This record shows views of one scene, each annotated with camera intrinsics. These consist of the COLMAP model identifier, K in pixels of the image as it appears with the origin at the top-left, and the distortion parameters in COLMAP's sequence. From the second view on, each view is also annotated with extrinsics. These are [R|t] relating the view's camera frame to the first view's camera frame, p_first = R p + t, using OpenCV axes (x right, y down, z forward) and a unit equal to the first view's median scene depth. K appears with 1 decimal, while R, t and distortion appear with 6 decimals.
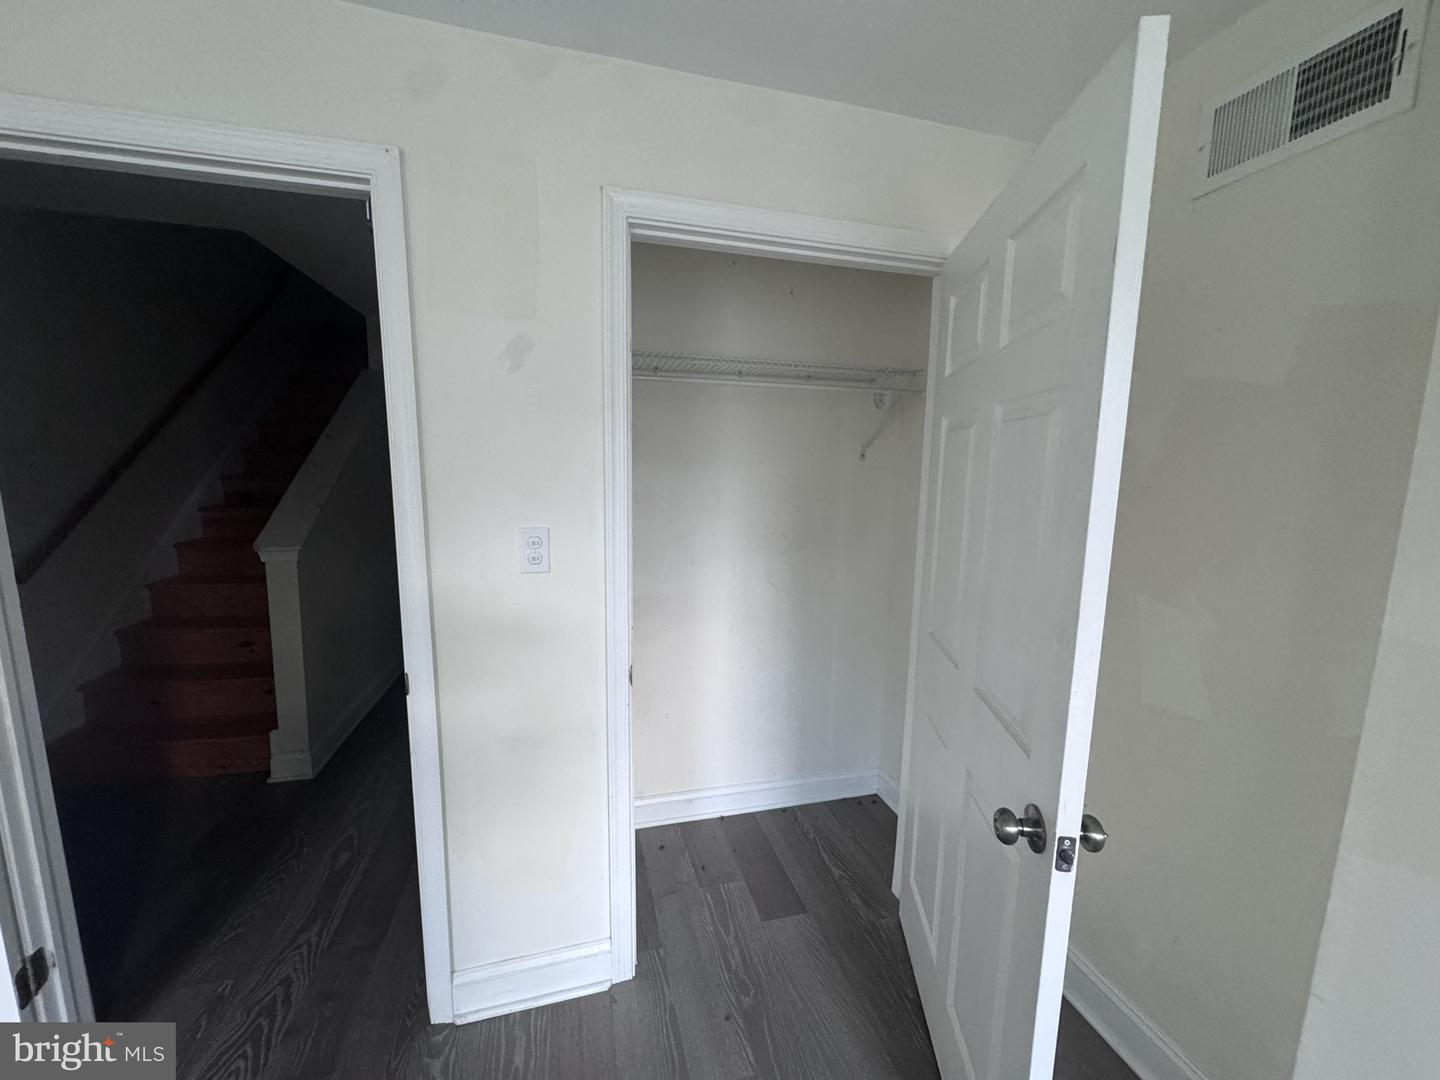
lens RADIAL K [[567.4, 0, 720.0], [0, 567.4, 540.0], [0, 0, 1]] dist [-0.007572, -0.000067]
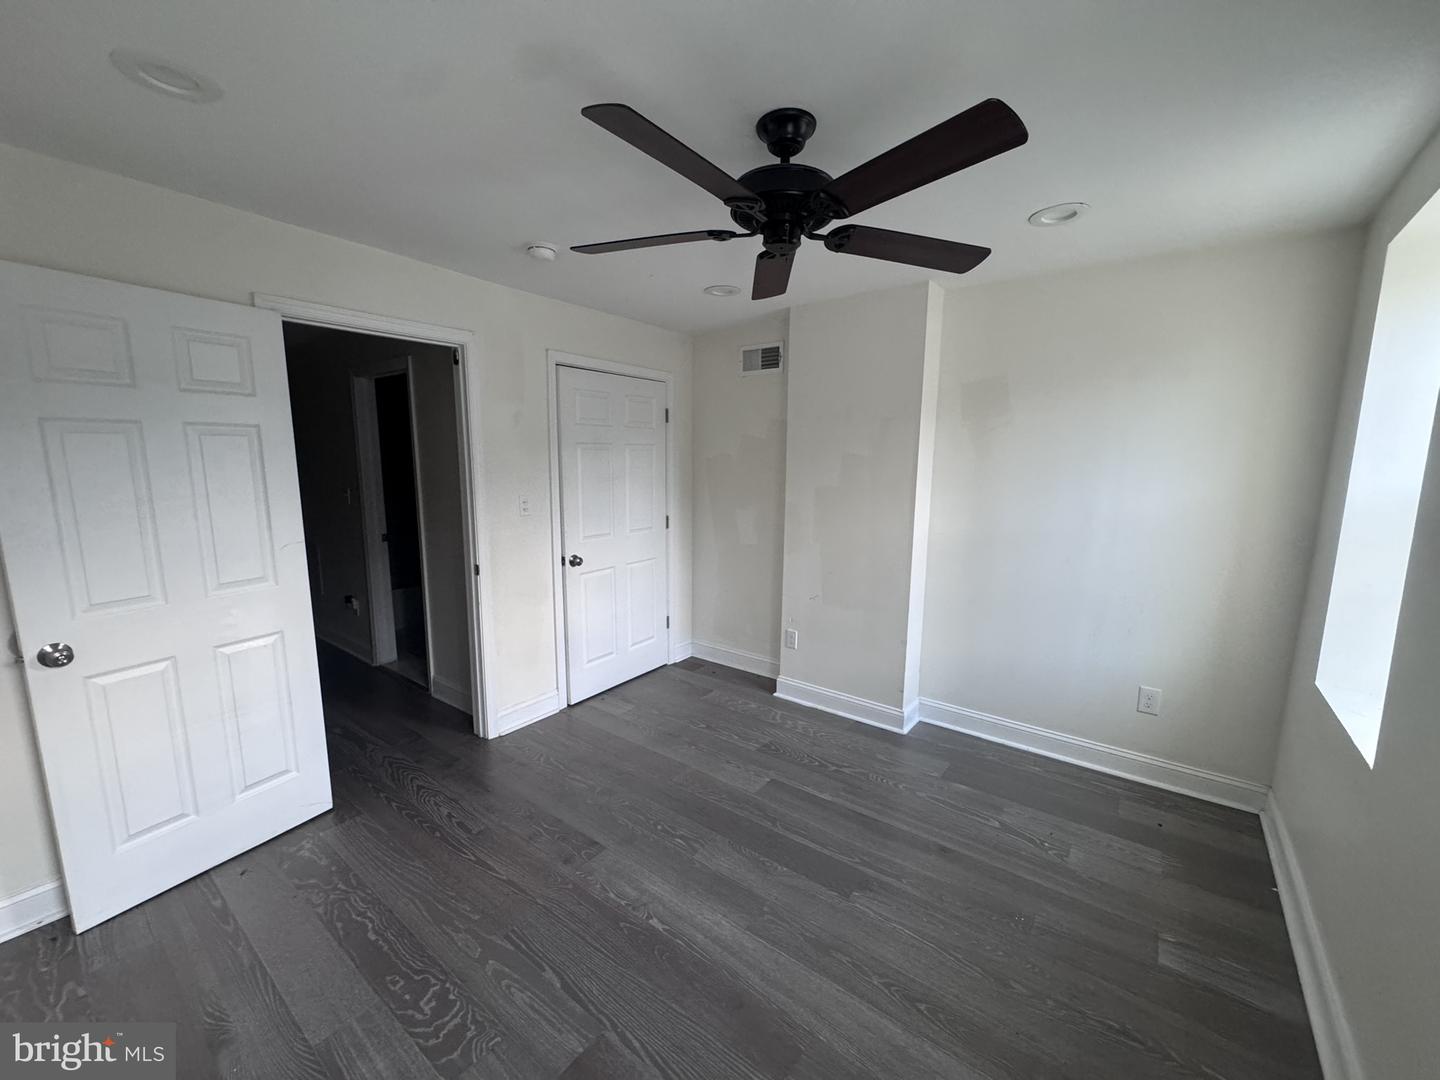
lens RADIAL K [[567.4, 0, 720.0], [0, 567.4, 540.0], [0, 0, 1]] dist [-0.007572, -0.000067]
pose [[0.789040, -0.100370, 0.606087, -1.168161], [0.088919, 0.994833, 0.048988, 0.121420], [-0.607872, 0.015239, 0.793889, -1.332948]]
